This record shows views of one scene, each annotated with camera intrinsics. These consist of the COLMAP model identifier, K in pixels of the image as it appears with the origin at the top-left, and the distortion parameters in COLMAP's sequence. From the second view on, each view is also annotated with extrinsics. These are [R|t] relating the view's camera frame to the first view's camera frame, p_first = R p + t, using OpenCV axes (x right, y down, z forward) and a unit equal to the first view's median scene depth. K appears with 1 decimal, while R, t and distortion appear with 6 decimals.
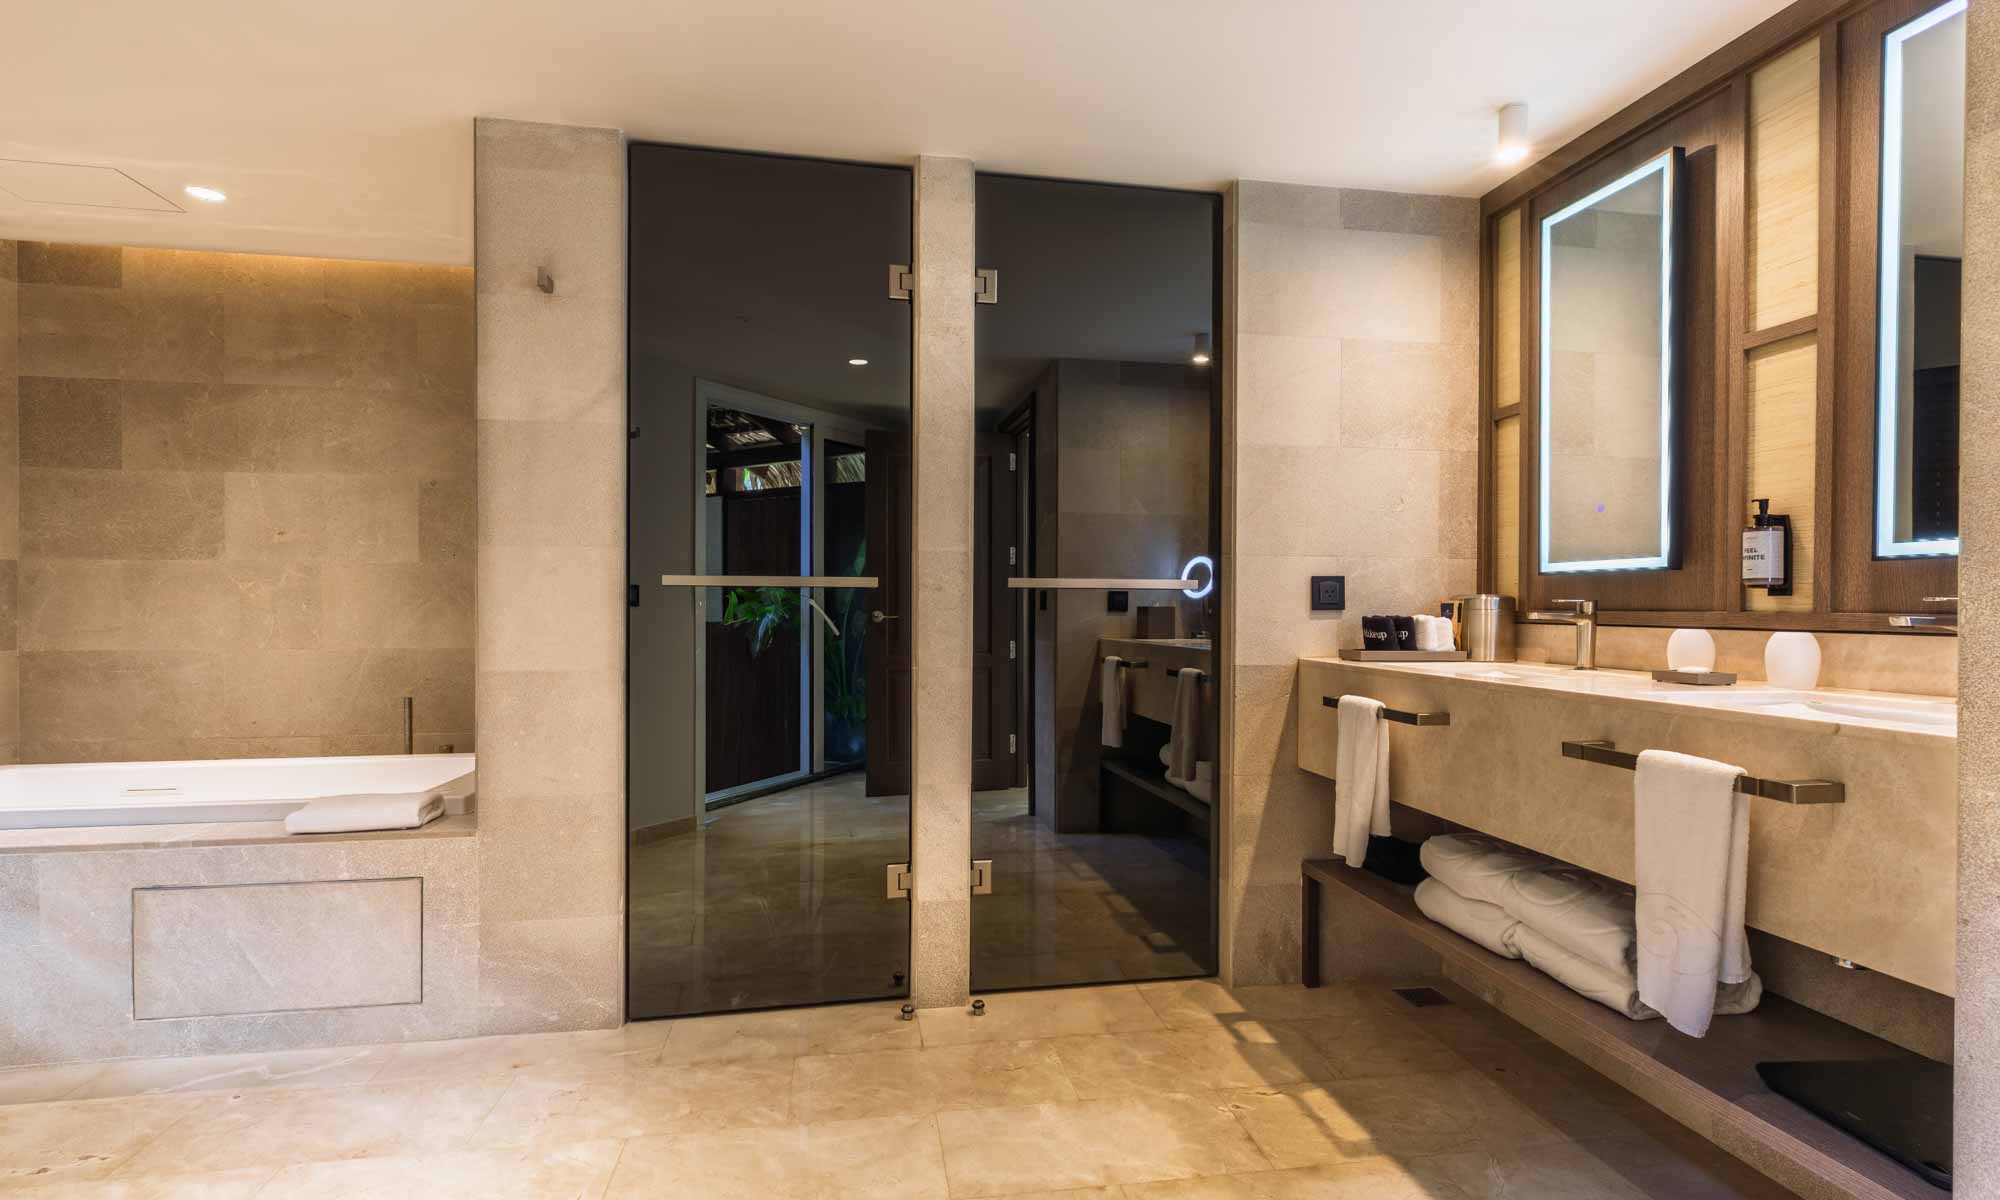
lens RADIAL K [[948.2, 0, 994.8], [0, 948.2, 602.0], [0, 0, 1]] dist [0.001765, -0.000168]
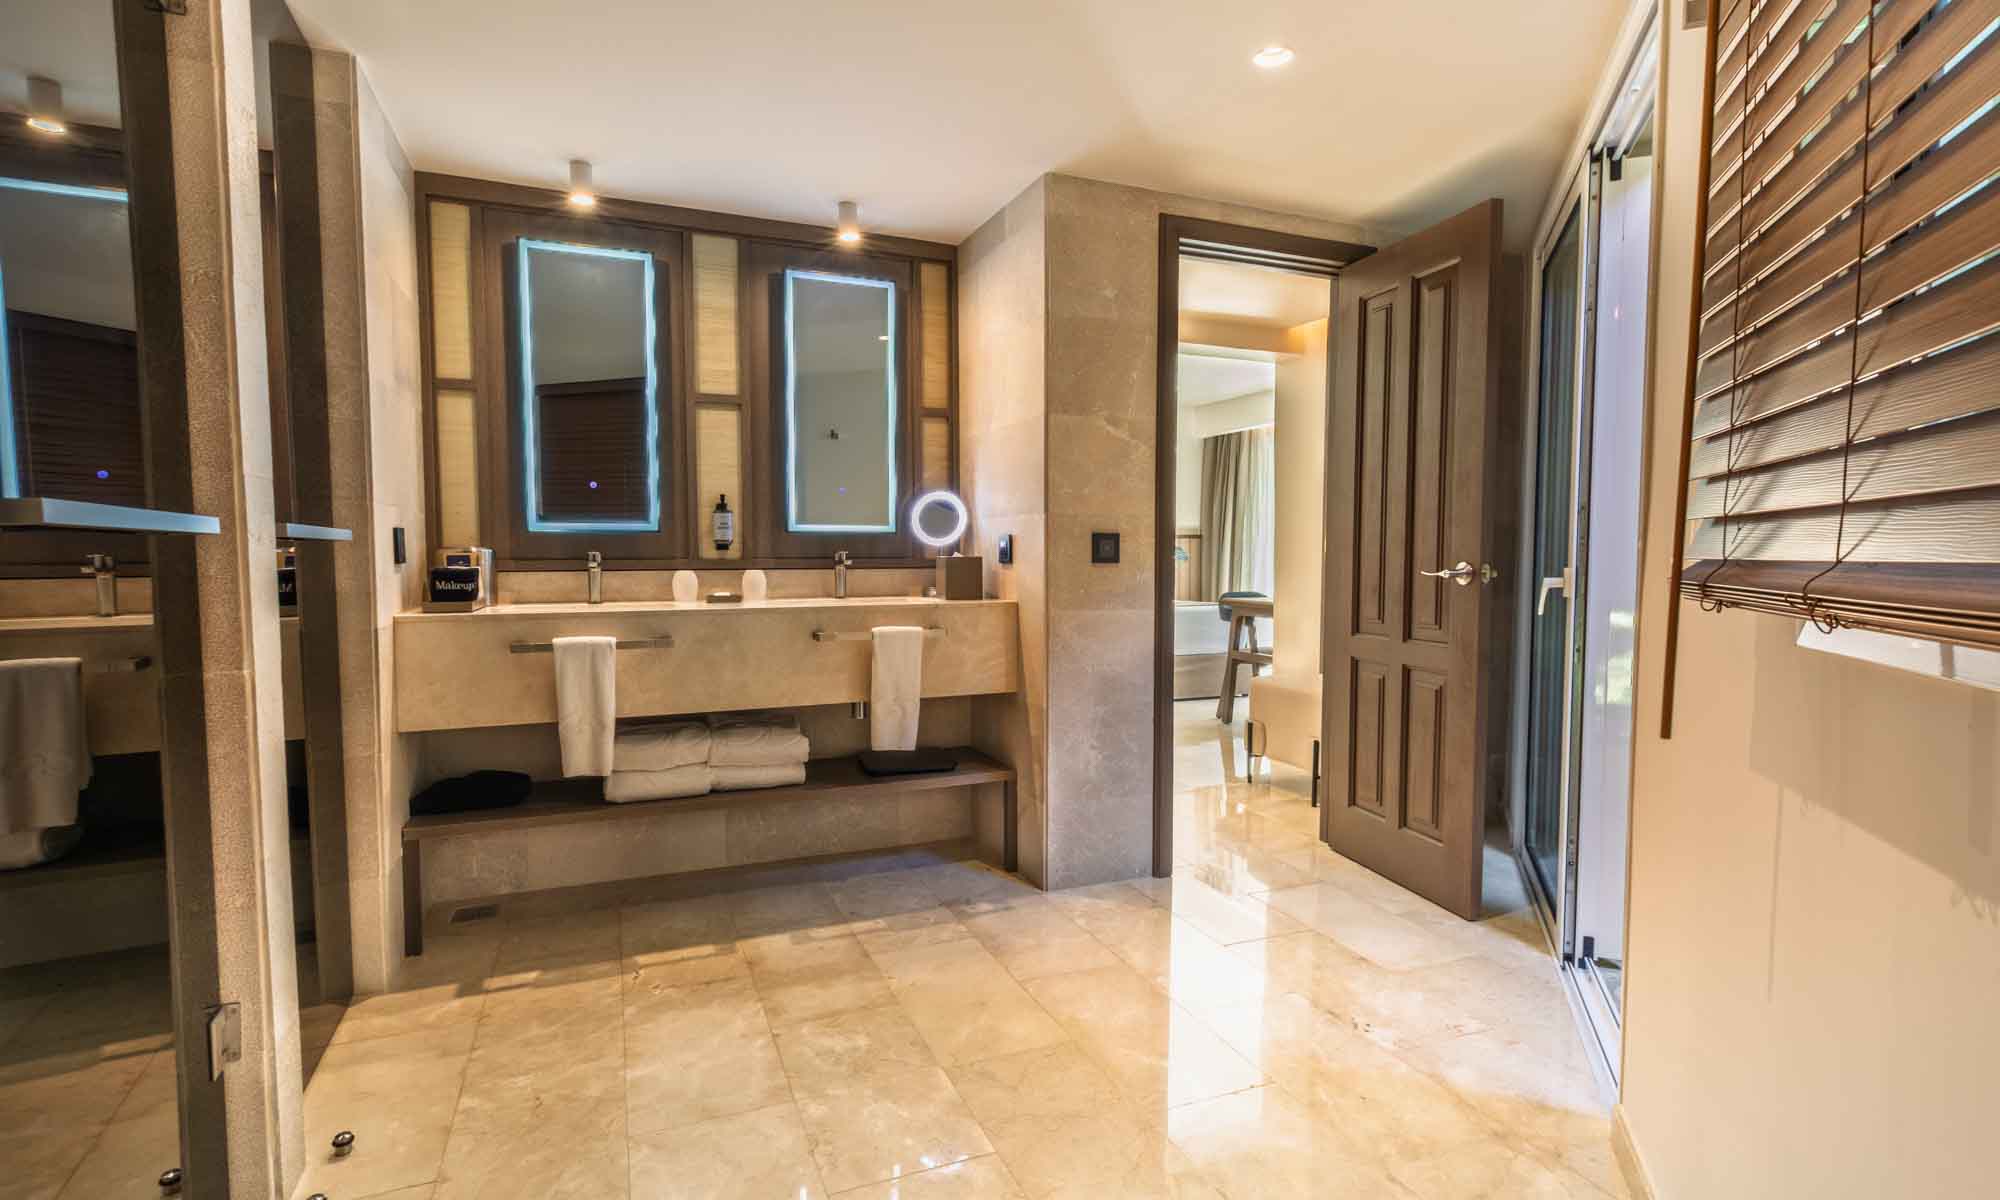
lens RADIAL K [[896.4, 0, 1005.8], [0, 896.4, 601.4], [0, 0, 1]] dist [0.002434, 0.000465]
pose [[-0.181330, -0.060313, 0.981571, -0.695365], [0.003699, 0.998069, 0.062010, -0.009819], [-0.983415, 0.014875, -0.180757, 0.601953]]
